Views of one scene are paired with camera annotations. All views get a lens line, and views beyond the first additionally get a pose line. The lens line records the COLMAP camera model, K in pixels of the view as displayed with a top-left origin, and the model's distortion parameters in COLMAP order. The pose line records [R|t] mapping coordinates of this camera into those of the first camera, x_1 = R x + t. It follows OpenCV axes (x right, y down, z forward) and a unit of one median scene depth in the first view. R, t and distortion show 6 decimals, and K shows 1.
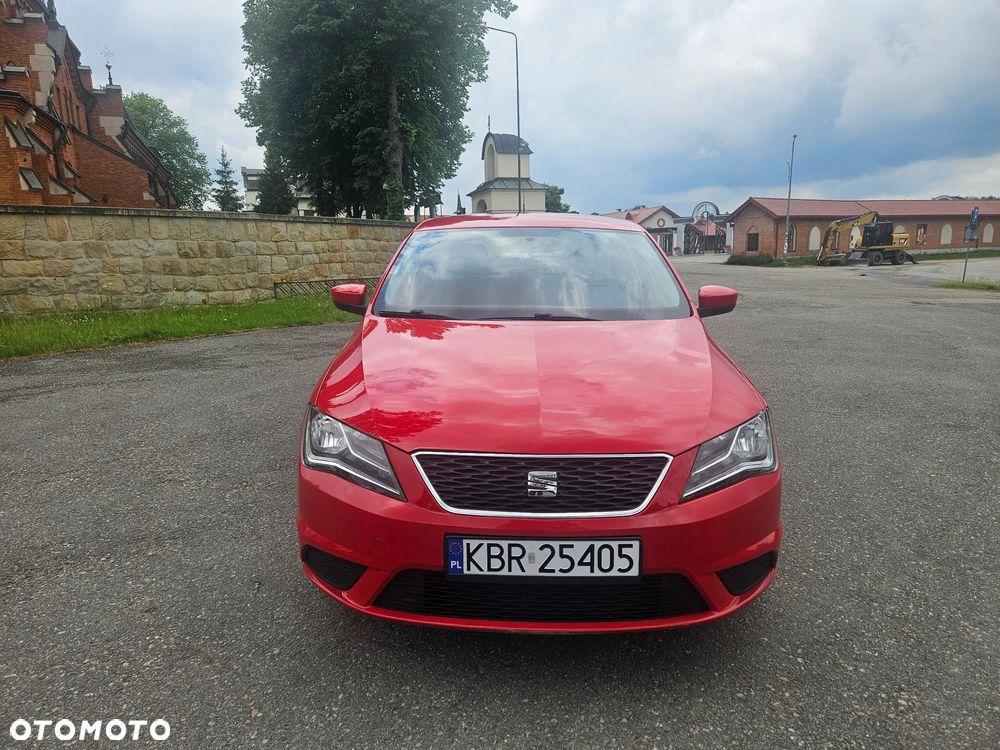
lens RADIAL K [[665.0, 0, 502.3], [0, 665.0, 375.6], [0, 0, 1]] dist [0.066618, -0.046513]
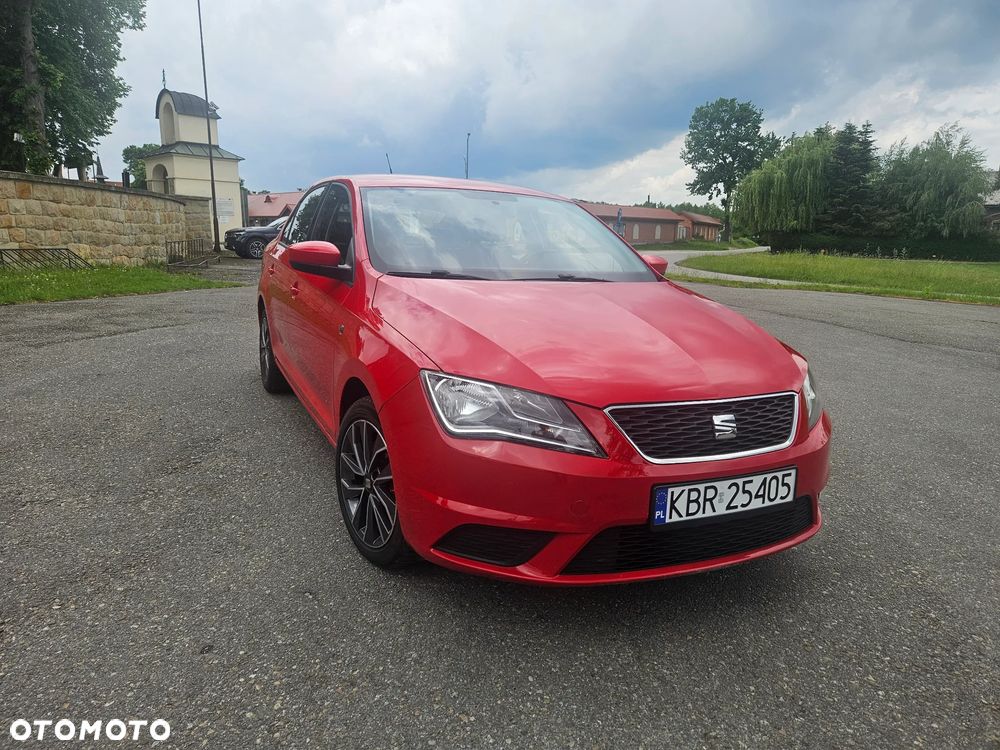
lens RADIAL K [[665.0, 0, 495.5], [0, 665.0, 360.9], [0, 0, 1]] dist [0.066618, -0.046513]
pose [[0.895013, -0.045617, 0.443701, -0.117335], [0.044382, 0.998928, 0.013176, 0.004516], [-0.443826, 0.007899, 0.896078, 0.033368]]
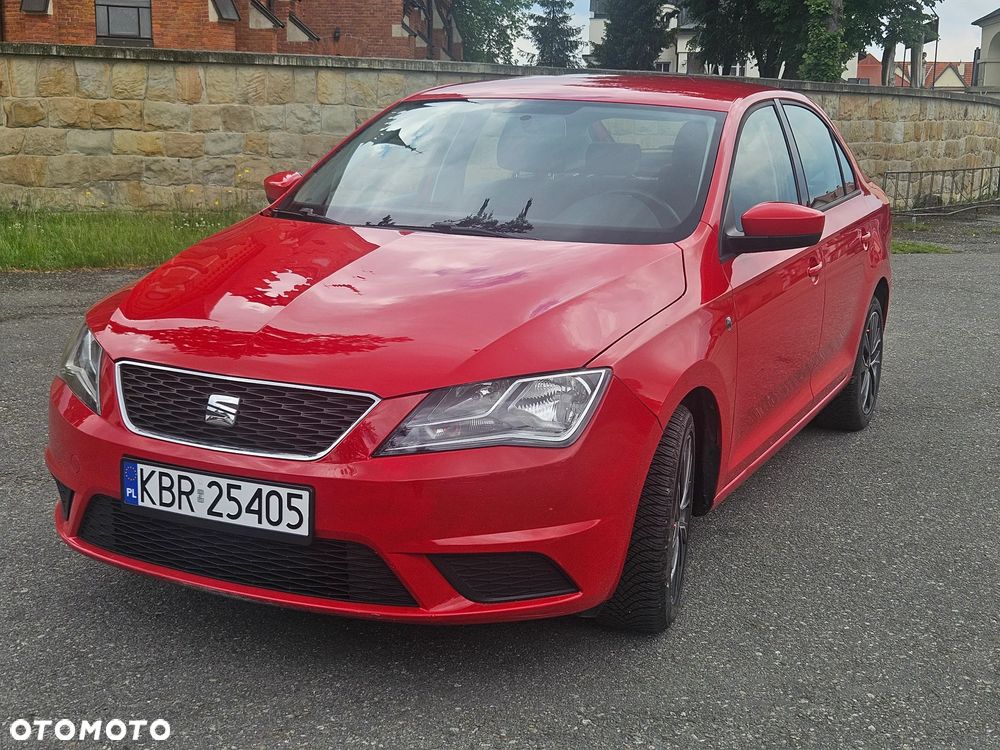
lens RADIAL K [[1322.7, 0, 506.6], [0, 1322.7, 374.5], [0, 0, 1]] dist [0.073763, 0.000000]
pose [[0.912213, 0.105788, -0.395823, 0.165623], [-0.107775, 0.994025, 0.017287, 0.008309], [0.395287, 0.026891, 0.918164, -0.060784]]
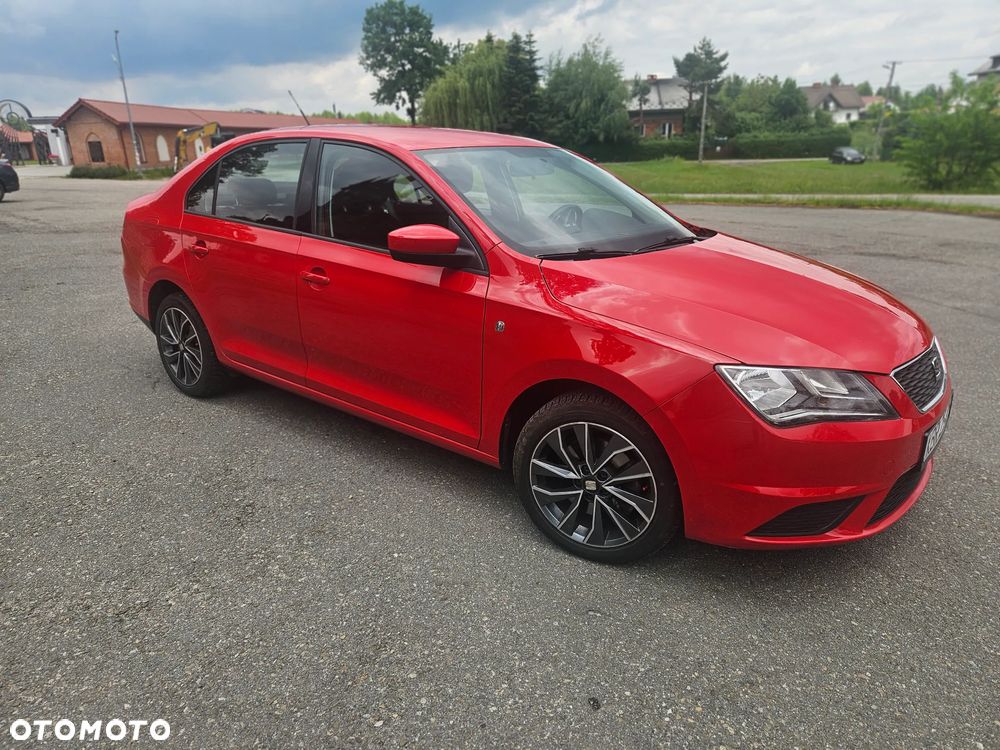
lens RADIAL K [[665.0, 0, 488.5], [0, 665.0, 370.1], [0, 0, 1]] dist [0.066618, -0.046513]
pose [[0.617389, -0.245363, 0.747414, -0.220554], [0.156392, 0.969431, 0.189063, -0.031768], [-0.770956, 0.000164, 0.636889, 0.134587]]
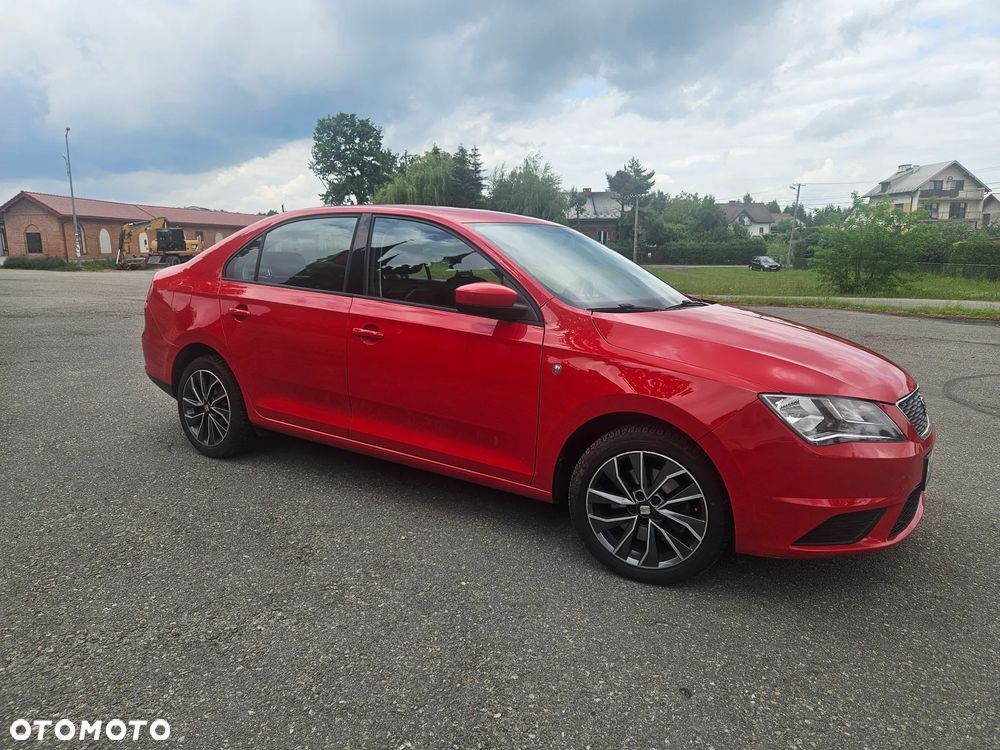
lens RADIAL K [[665.0, 0, 497.5], [0, 665.0, 365.8], [0, 0, 1]] dist [0.066618, -0.046513]
pose [[0.537411, -0.128440, 0.833482, -0.265362], [0.145736, 0.987609, 0.058223, -0.023050], [-0.830633, 0.090178, 0.549470, 0.152553]]
